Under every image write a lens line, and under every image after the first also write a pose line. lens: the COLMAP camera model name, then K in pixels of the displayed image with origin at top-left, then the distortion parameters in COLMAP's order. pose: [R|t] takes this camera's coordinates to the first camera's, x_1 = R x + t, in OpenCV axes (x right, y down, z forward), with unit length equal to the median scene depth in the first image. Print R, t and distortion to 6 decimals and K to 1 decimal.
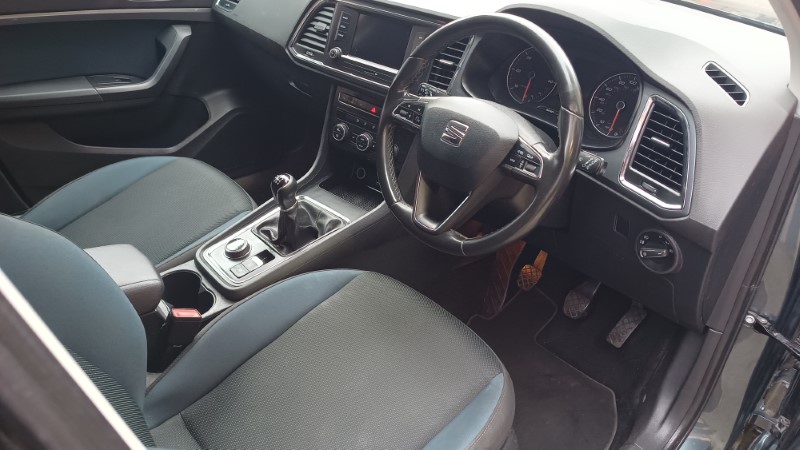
lens RADIAL K [[557.3, 0, 399.3], [0, 557.3, 226.5], [0, 0, 1]] dist [-0.001677, -0.006723]
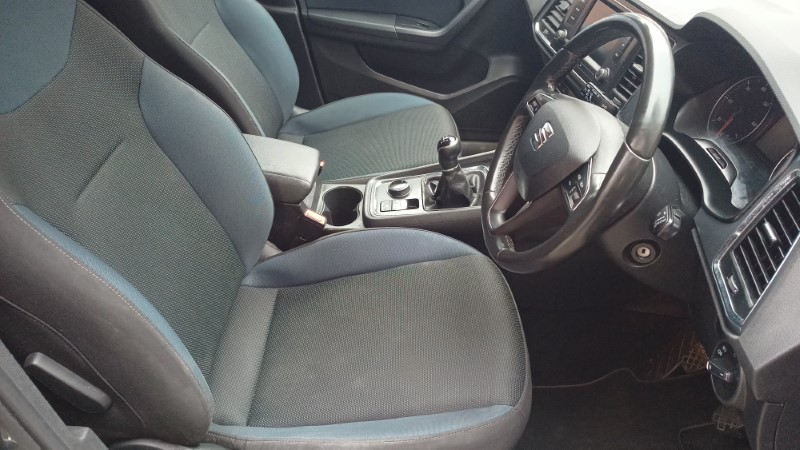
lens RADIAL K [[557.3, 0, 401.0], [0, 557.3, 226.4], [0, 0, 1]] dist [-0.001677, -0.006723]
pose [[0.744032, 0.389200, -0.543084, 0.348026], [-0.366183, 0.917410, 0.155785, -0.066111], [0.558862, 0.082959, 0.825101, 0.099882]]
